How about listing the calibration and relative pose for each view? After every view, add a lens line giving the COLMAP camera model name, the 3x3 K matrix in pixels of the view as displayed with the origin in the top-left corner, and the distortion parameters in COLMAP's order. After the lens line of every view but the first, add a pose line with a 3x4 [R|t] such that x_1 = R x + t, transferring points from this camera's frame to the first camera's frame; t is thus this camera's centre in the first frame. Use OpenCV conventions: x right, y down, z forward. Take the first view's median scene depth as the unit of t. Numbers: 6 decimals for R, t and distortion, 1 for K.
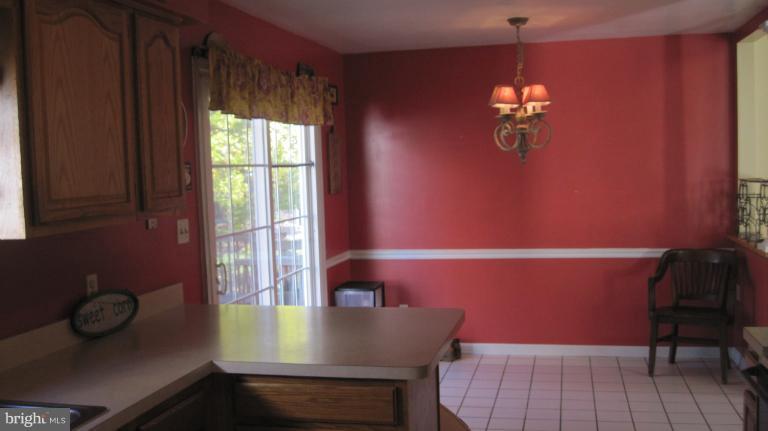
lens RADIAL K [[794.4, 0, 378.2], [0, 794.4, 218.6], [0, 0, 1]] dist [-0.113843, 0.000000]
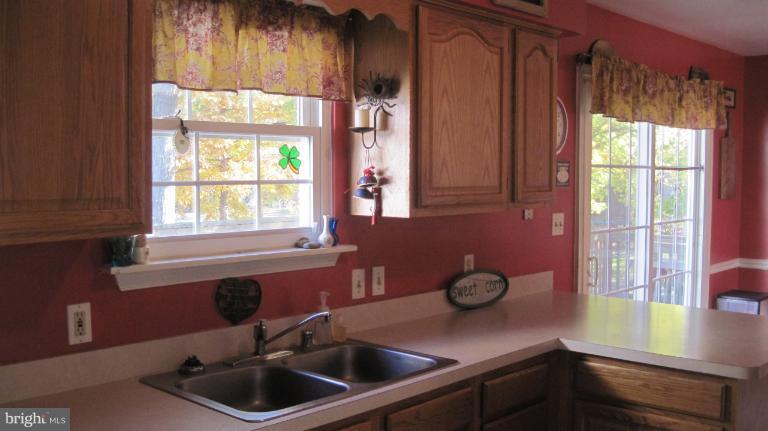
lens RADIAL K [[794.4, 0, 386.7], [0, 794.4, 213.6], [0, 0, 1]] dist [-0.113843, 0.000000]
pose [[0.874992, 0.063481, -0.479958, 0.085642], [-0.065558, 0.997771, 0.012452, 0.004301], [0.479678, 0.020569, 0.877203, -0.090100]]
